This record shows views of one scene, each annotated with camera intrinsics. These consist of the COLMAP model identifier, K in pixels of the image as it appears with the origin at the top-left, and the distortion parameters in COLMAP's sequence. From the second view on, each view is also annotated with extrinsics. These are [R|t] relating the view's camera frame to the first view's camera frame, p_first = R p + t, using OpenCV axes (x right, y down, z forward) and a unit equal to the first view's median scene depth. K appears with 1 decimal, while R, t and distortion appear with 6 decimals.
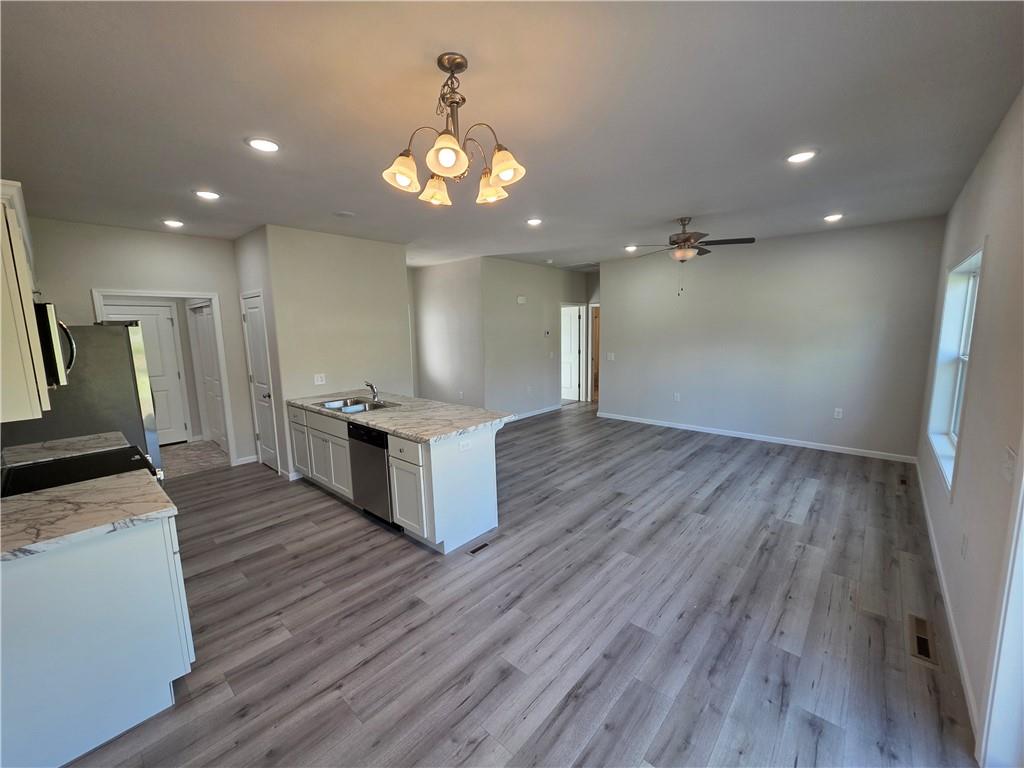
lens RADIAL K [[409.7, 0, 515.4], [0, 409.7, 383.7], [0, 0, 1]] dist [0.001717, 0.000107]
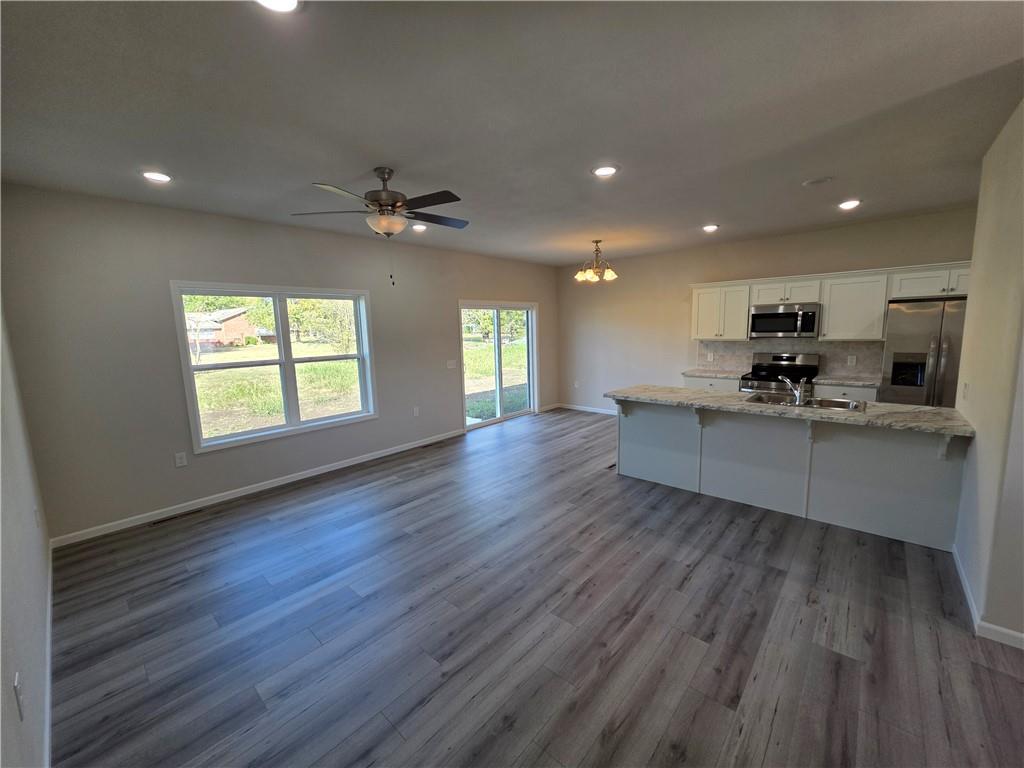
lens RADIAL K [[409.7, 0, 512.0], [0, 409.7, 382.8], [0, 0, 1]] dist [0.001717, 0.000107]
pose [[-0.998962, 0.044293, 0.010607, 0.245435], [0.045510, 0.961478, 0.271087, -0.280886], [0.001809, 0.271289, -0.962496, 2.024060]]
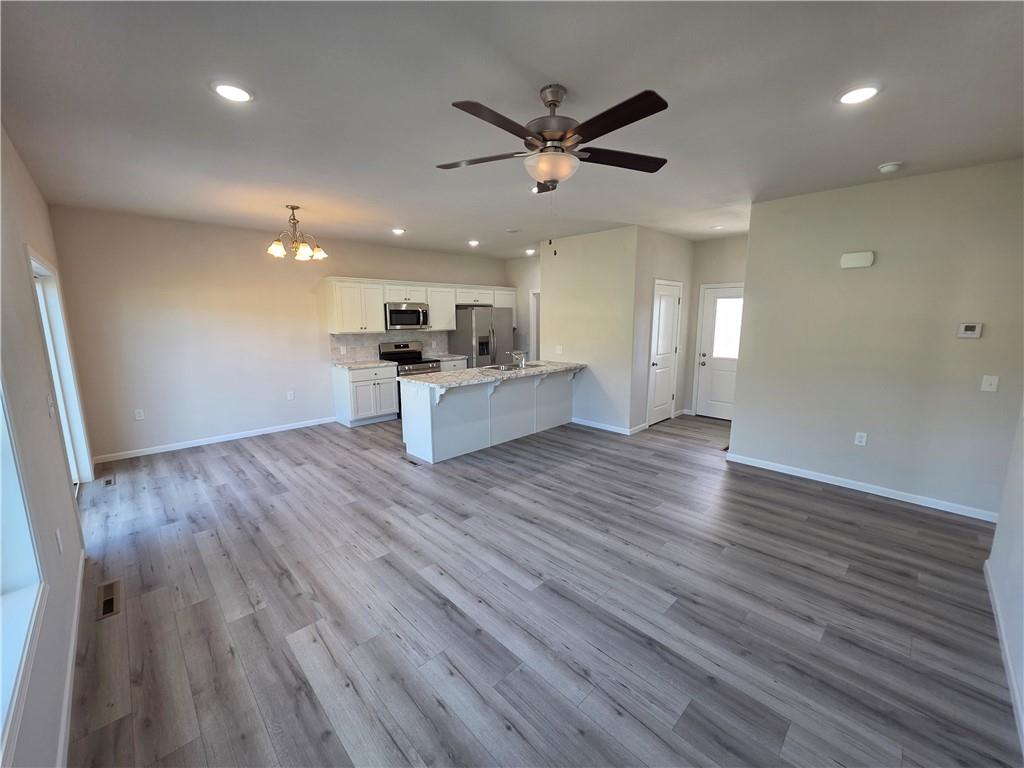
lens RADIAL K [[409.7, 0, 517.4], [0, 409.7, 383.3], [0, 0, 1]] dist [0.001717, 0.000107]
pose [[-0.066668, 0.184710, -0.980529, 1.102971], [-0.134553, 0.972075, 0.192266, -0.183899], [0.988661, 0.144751, -0.039953, 1.193571]]
